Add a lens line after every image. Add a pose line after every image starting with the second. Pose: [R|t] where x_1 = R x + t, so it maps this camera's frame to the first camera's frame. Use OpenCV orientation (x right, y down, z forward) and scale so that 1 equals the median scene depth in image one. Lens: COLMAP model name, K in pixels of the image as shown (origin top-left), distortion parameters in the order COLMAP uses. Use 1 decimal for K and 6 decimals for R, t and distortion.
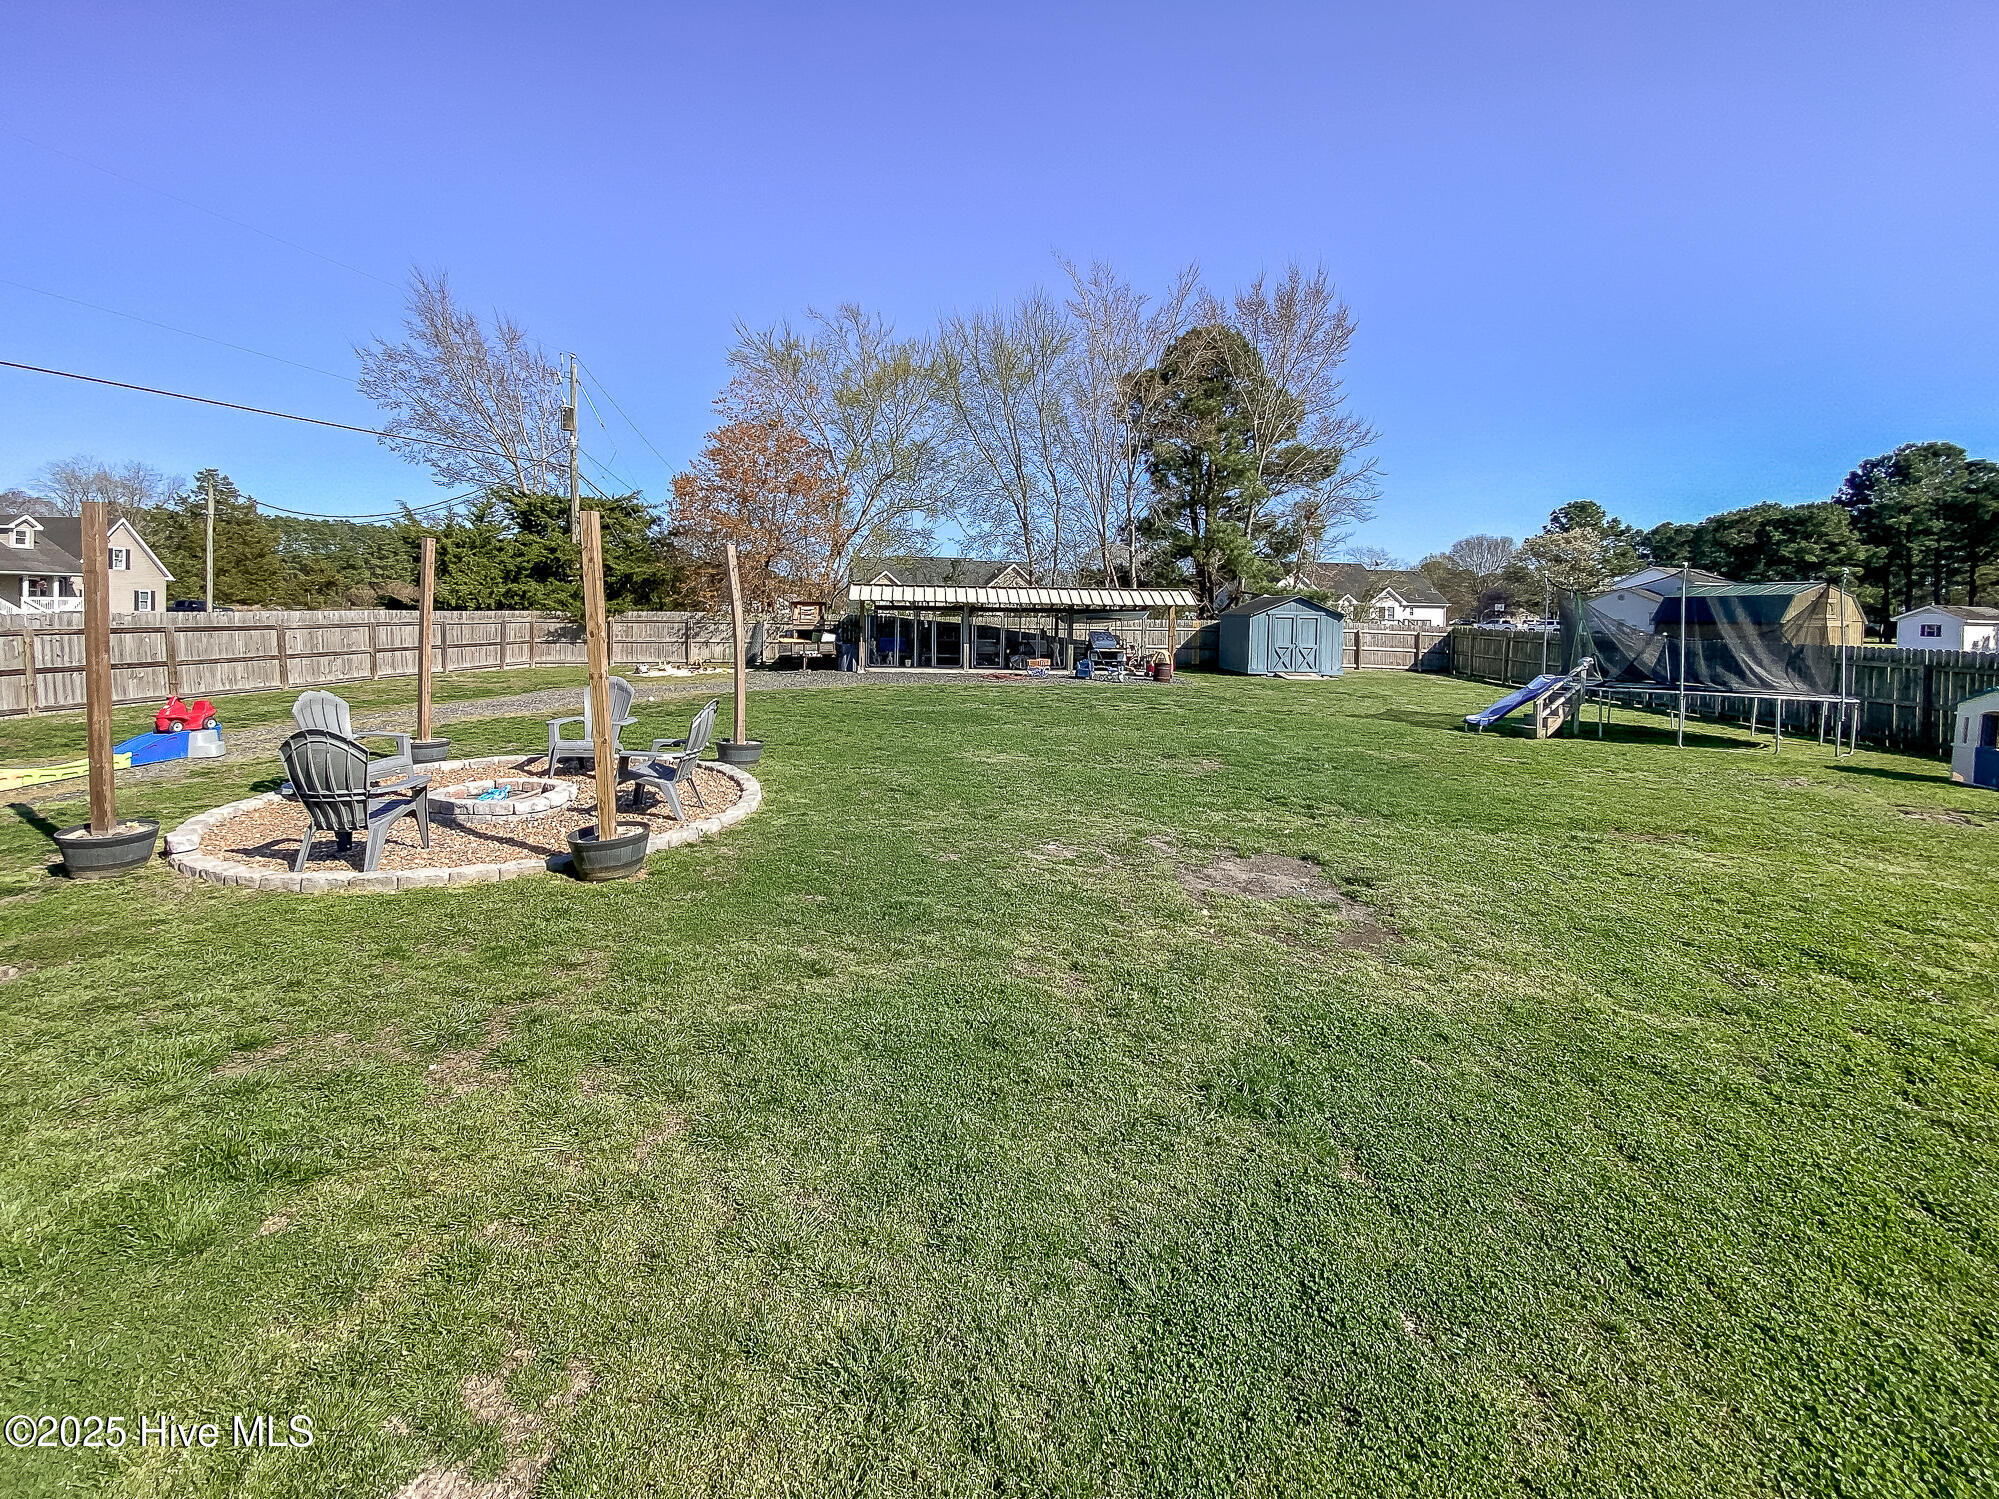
lens RADIAL K [[809.1, 0, 988.1], [0, 809.1, 731.7], [0, 0, 1]] dist [0.018961, -0.001579]
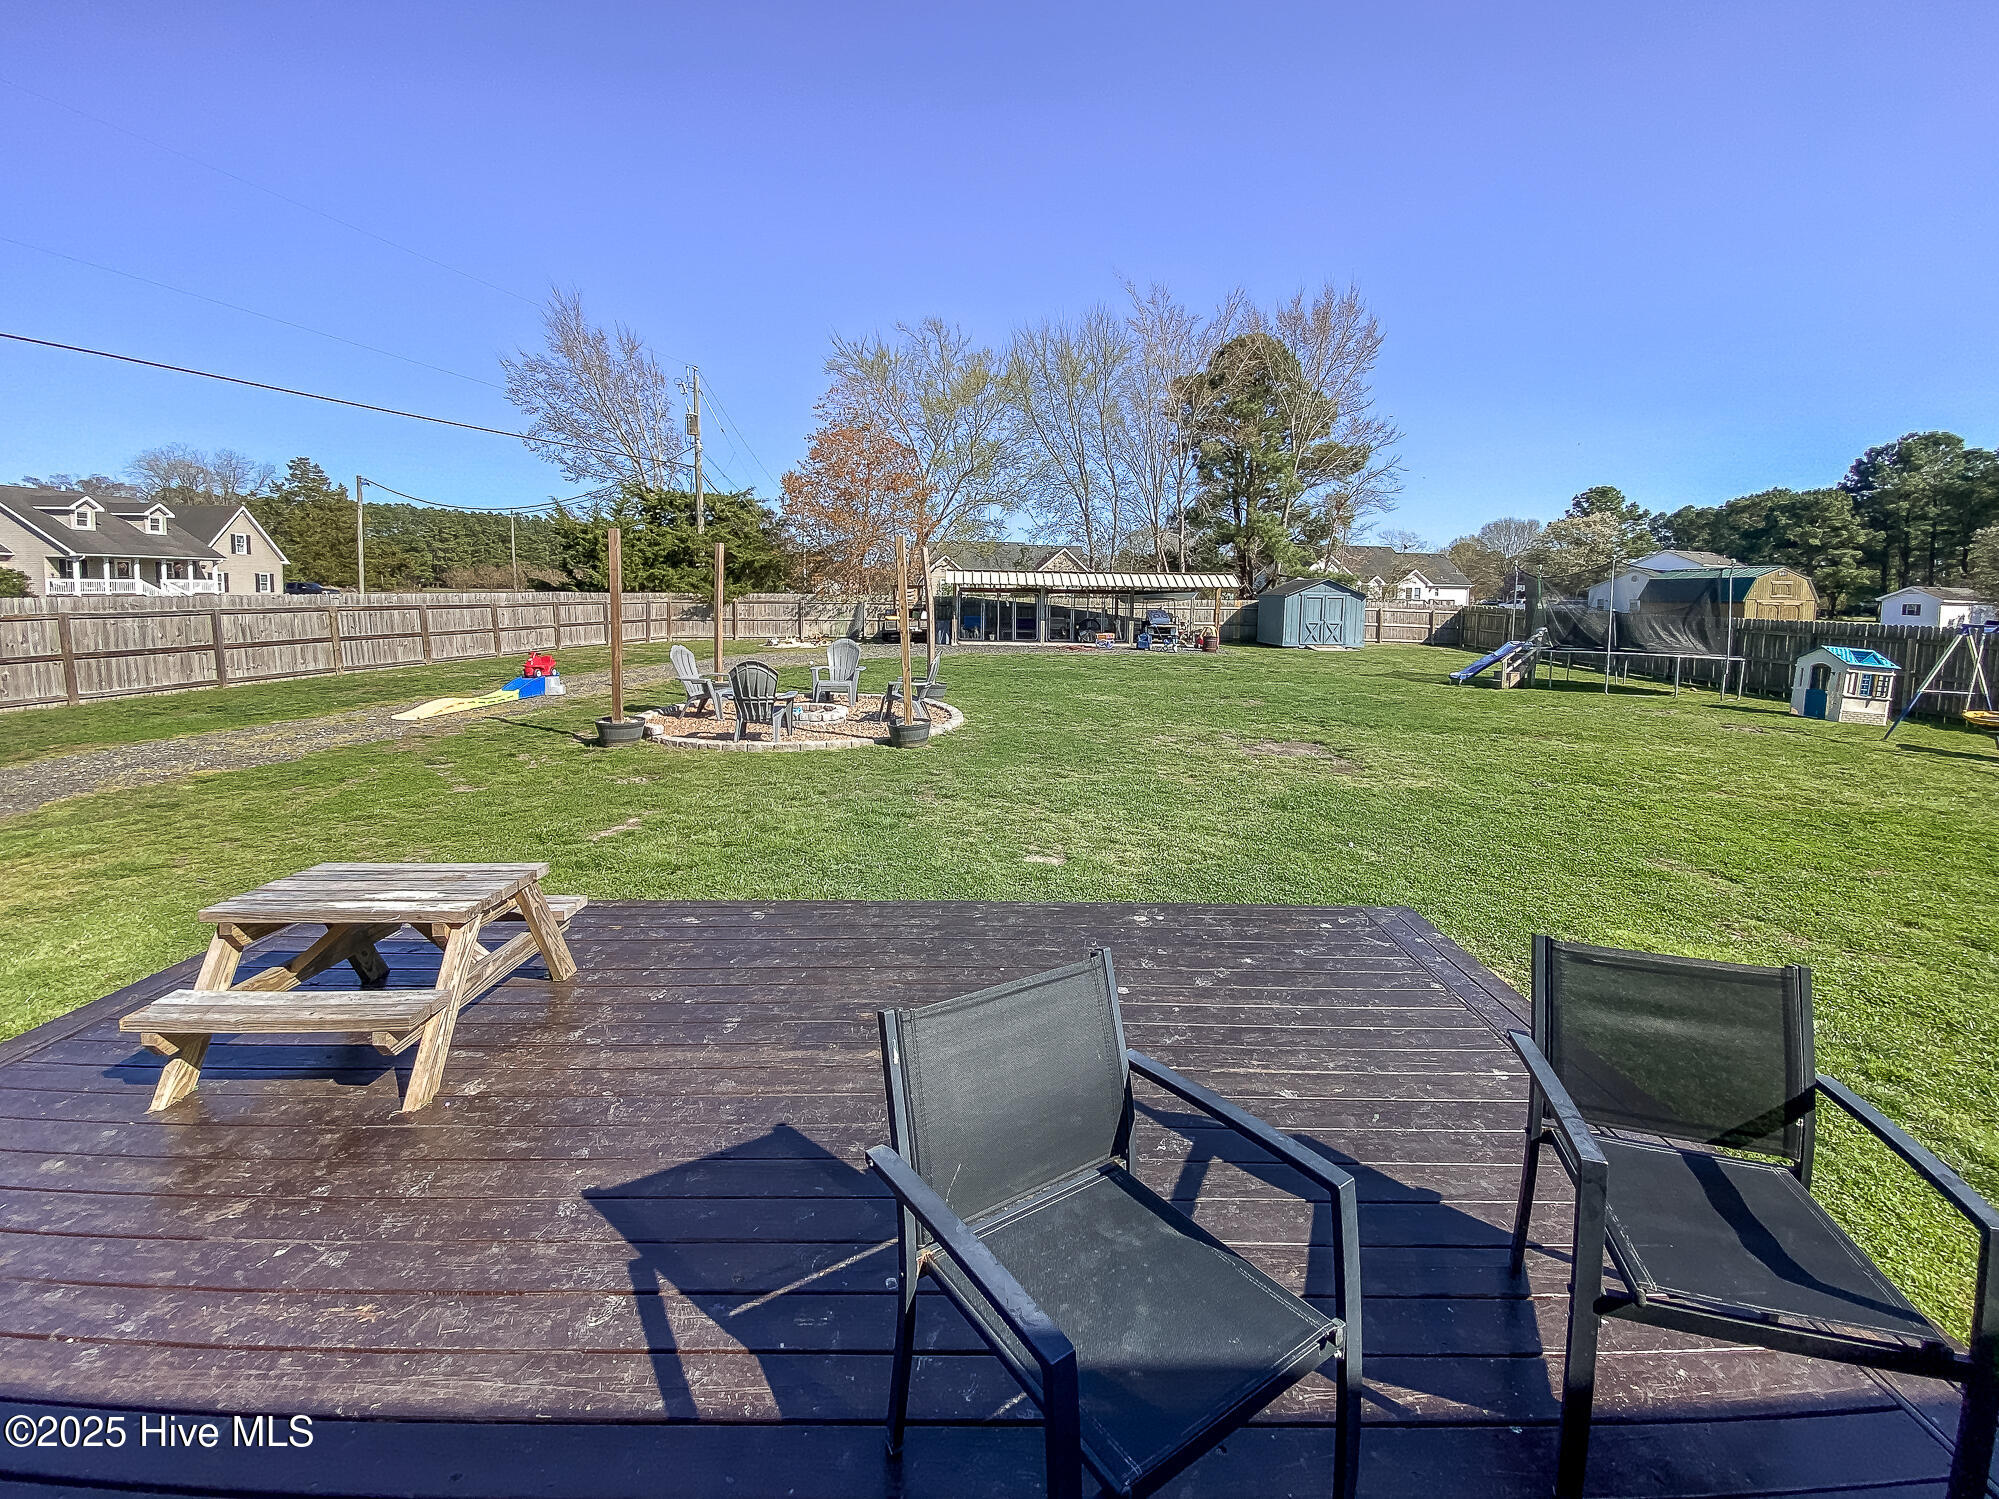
lens RADIAL K [[809.1, 0, 1007.0], [0, 809.1, 749.5], [0, 0, 1]] dist [0.018961, -0.001579]
pose [[0.999885, 0.002588, -0.014915, -0.048917], [-0.001935, 0.999046, 0.043628, 0.022489], [0.015014, -0.043594, 0.998936, -0.151069]]
